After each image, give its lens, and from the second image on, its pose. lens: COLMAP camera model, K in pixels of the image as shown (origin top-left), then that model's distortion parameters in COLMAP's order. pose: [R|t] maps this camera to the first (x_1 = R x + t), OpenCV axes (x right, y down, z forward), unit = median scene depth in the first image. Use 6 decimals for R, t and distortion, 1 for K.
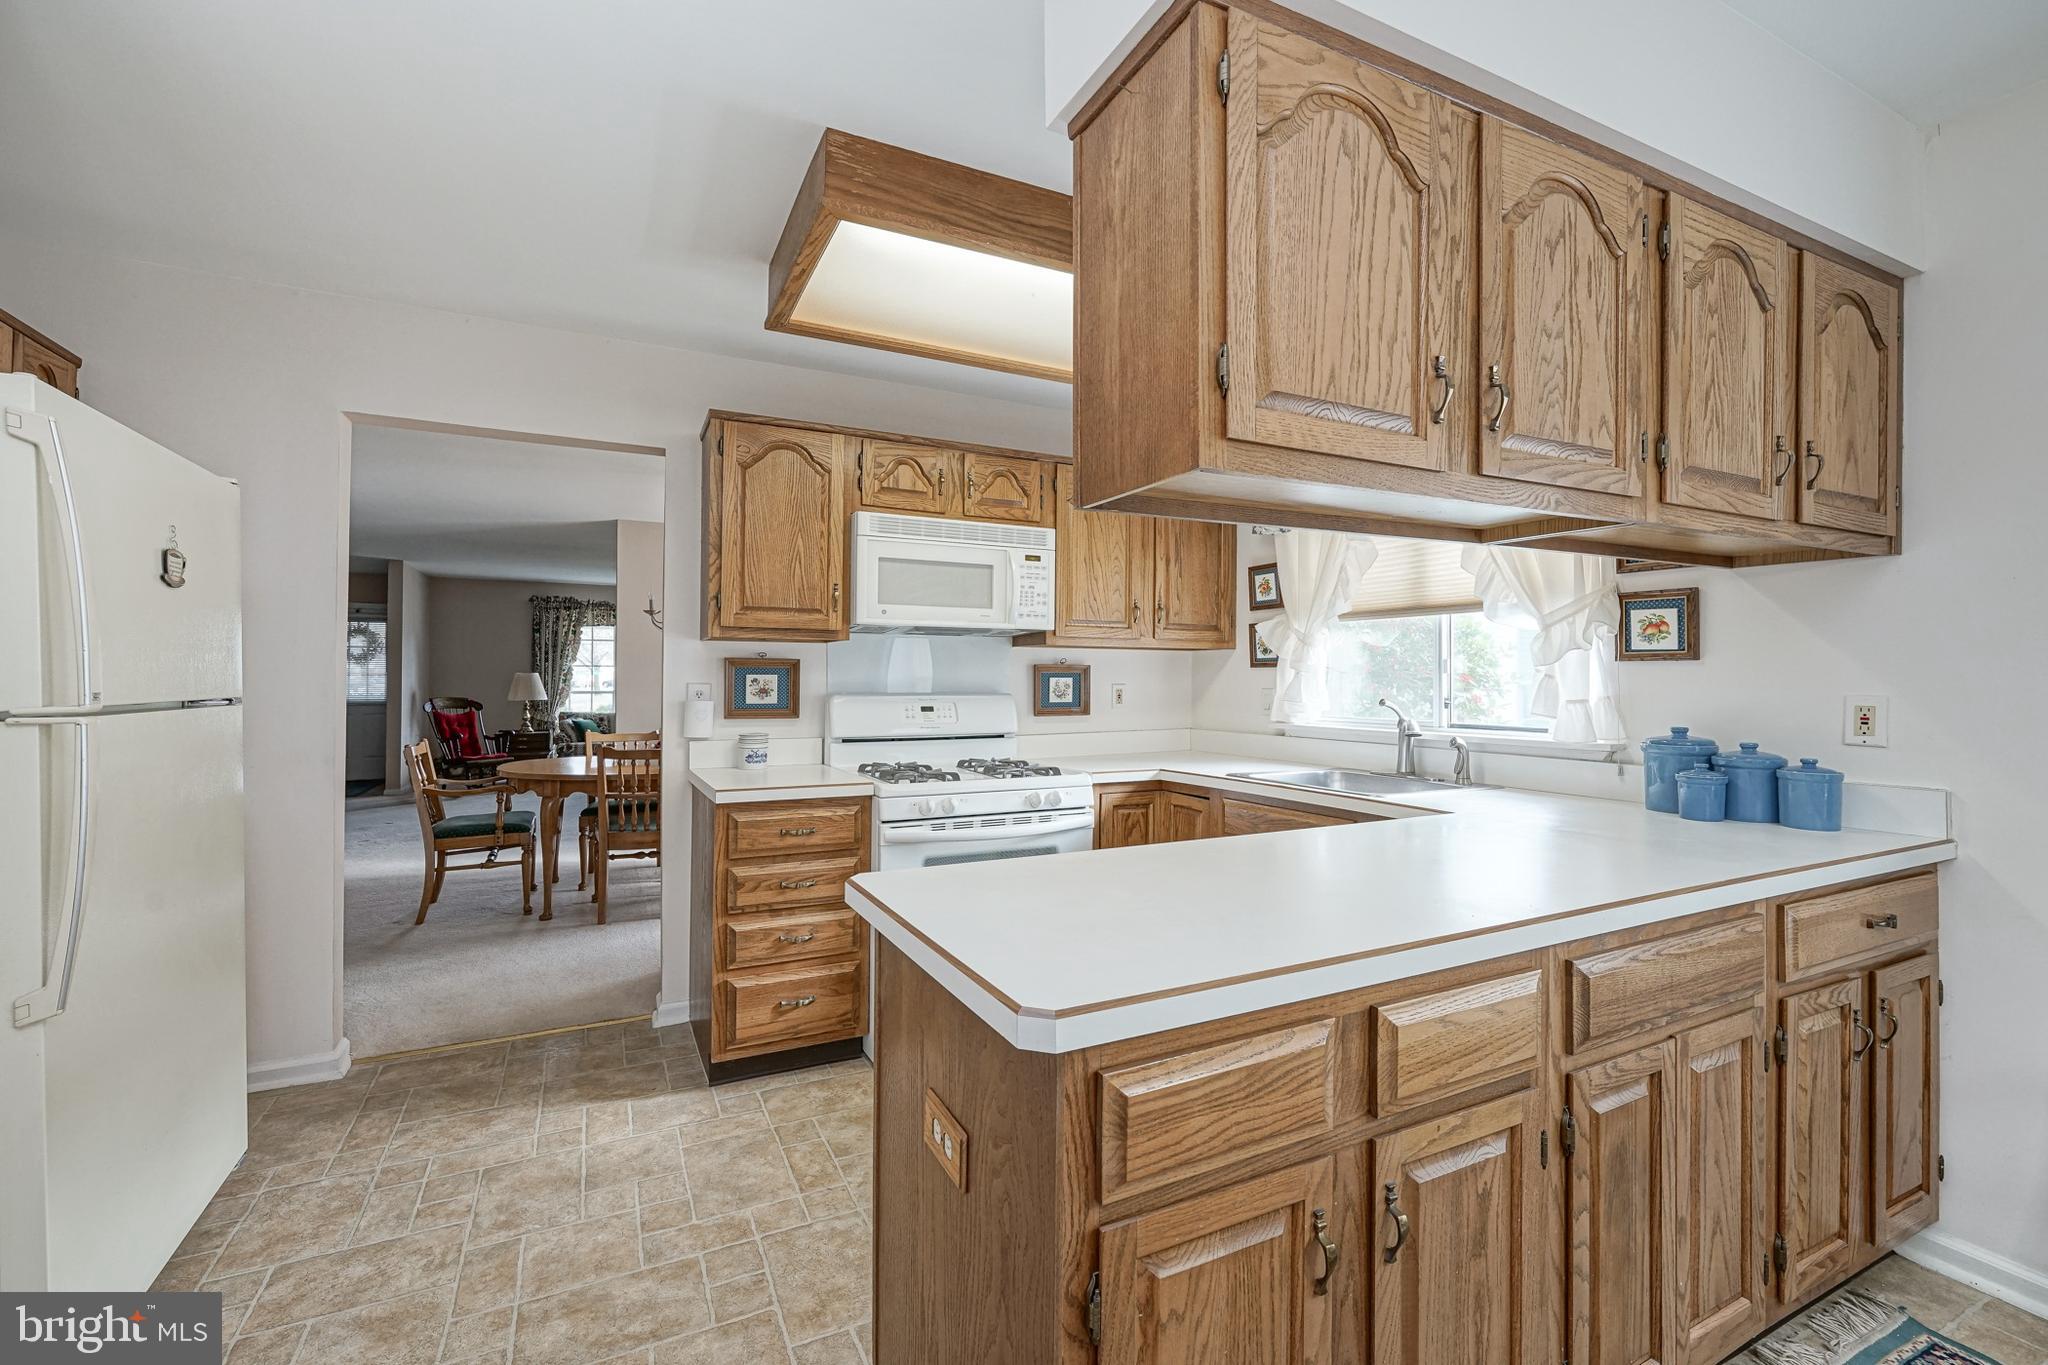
lens RADIAL K [[774.1, 0, 1032.7], [0, 774.1, 677.2], [0, 0, 1]] dist [-0.000639, -0.000044]
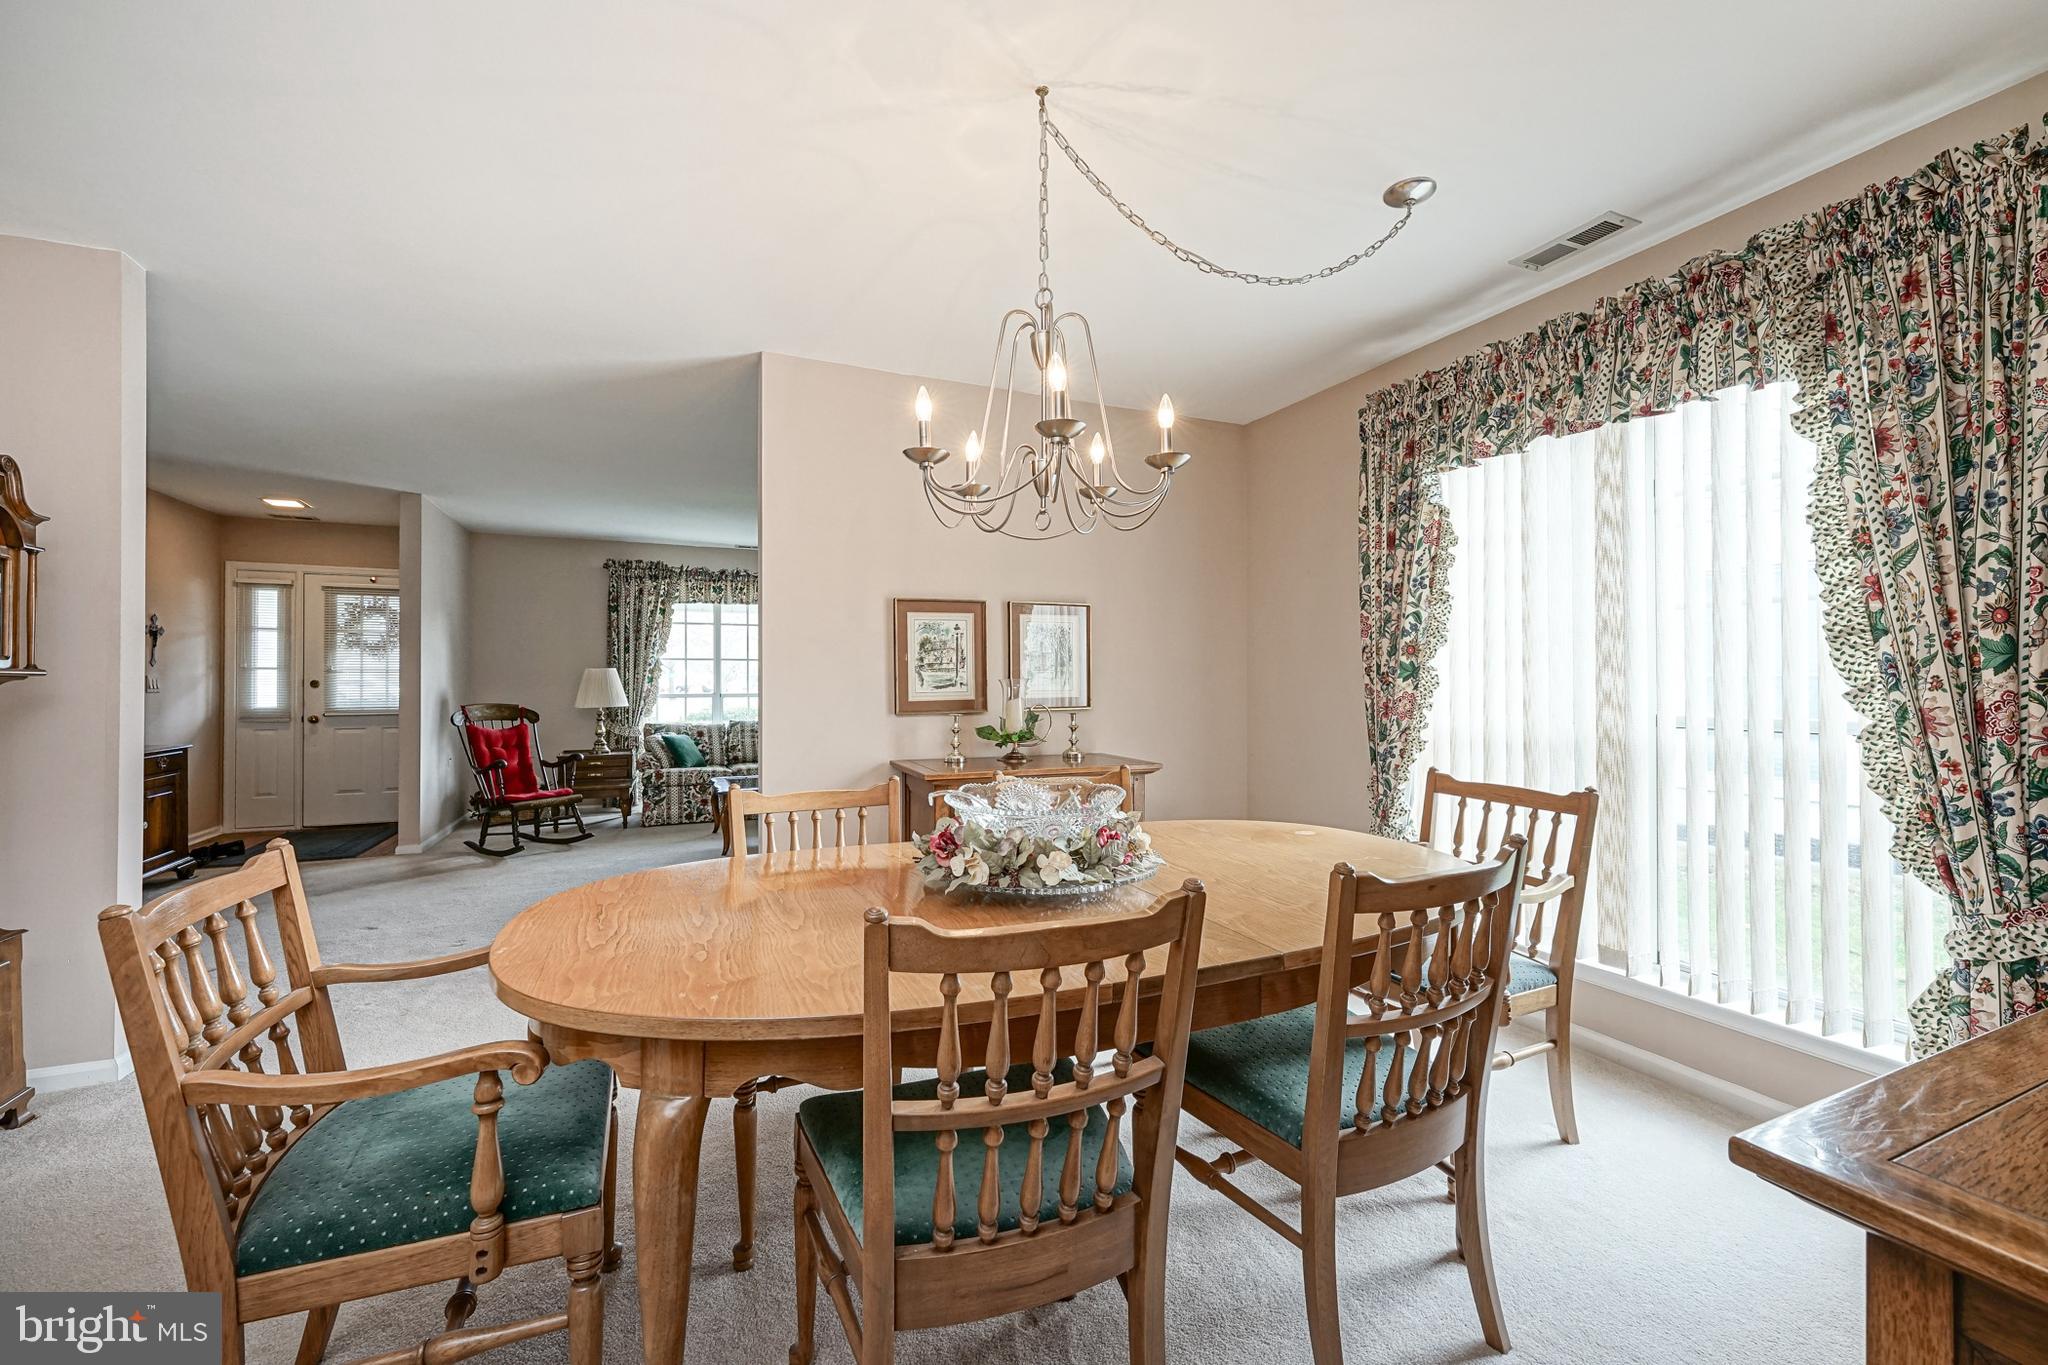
lens RADIAL K [[805.9, 0, 1024.0], [0, 805.9, 682.5], [0, 0, 1]] dist [-0.001787, -0.000031]
pose [[0.995093, -0.002745, -0.098910, -0.624597], [0.003393, 0.999974, 0.006389, 0.012397], [0.098890, -0.006693, 0.995076, 0.975688]]
